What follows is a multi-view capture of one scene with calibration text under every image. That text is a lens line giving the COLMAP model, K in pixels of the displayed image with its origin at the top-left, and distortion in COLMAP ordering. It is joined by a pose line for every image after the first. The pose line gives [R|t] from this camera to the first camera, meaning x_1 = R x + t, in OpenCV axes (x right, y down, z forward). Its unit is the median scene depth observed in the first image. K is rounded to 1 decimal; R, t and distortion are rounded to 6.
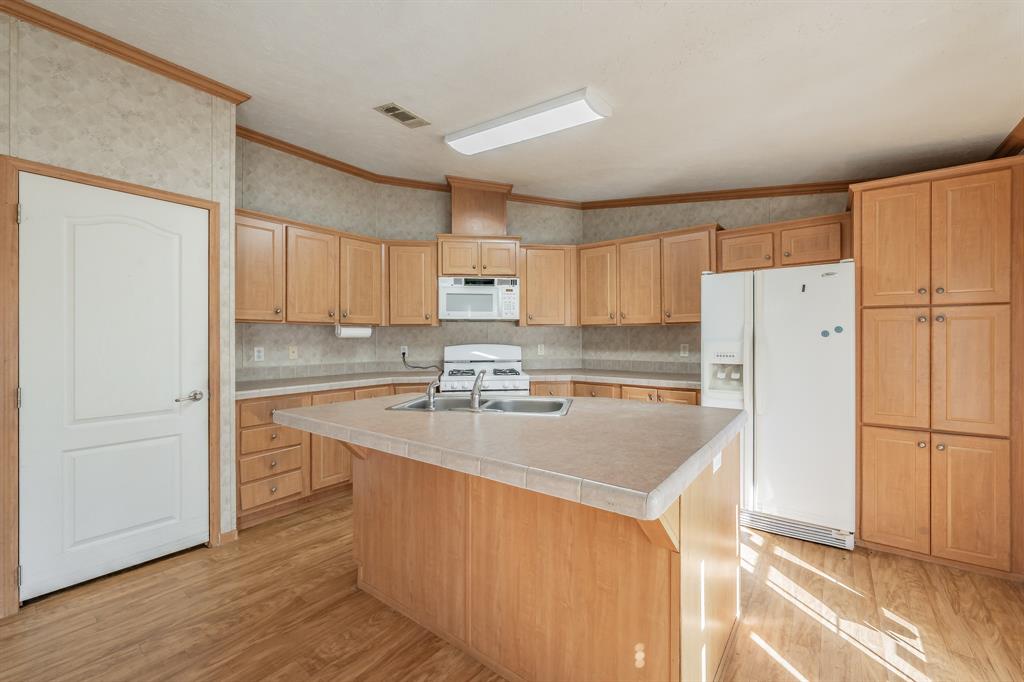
lens RADIAL K [[411.3, 0, 538.5], [0, 411.3, 339.1], [0, 0, 1]] dist [-0.000839, 0.000086]
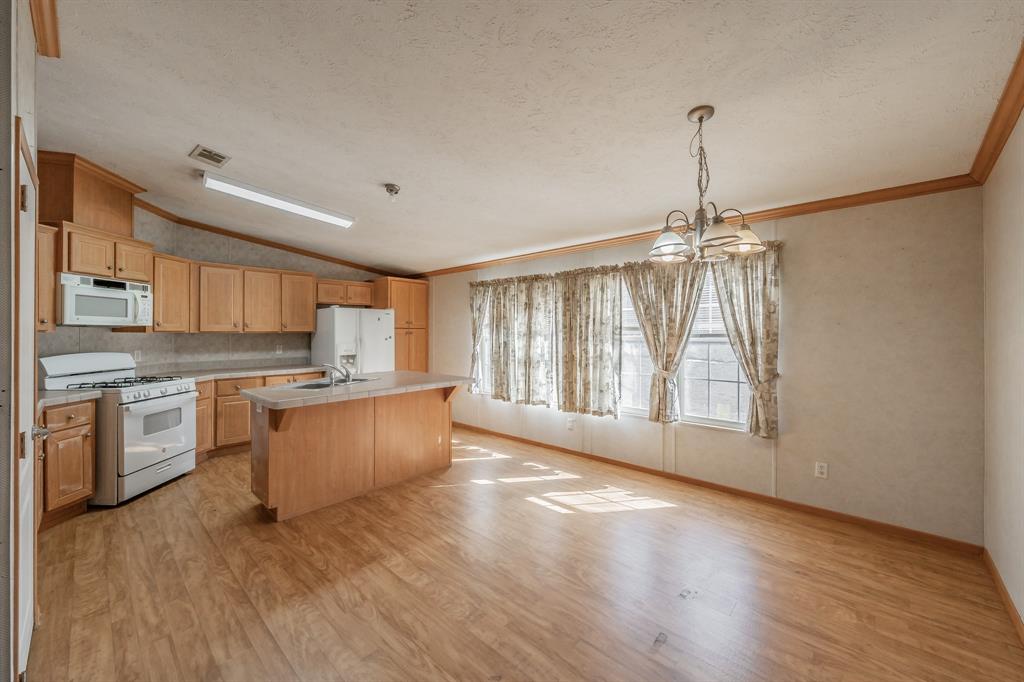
lens RADIAL K [[391.9, 0, 512.2], [0, 391.9, 330.9], [0, 0, 1]] dist [-0.001593, -0.000121]
pose [[0.113294, 0.005649, 0.993545, -1.155699], [0.003475, 0.999975, -0.006081, -0.035109], [-0.993555, 0.004141, 0.113271, 0.022271]]
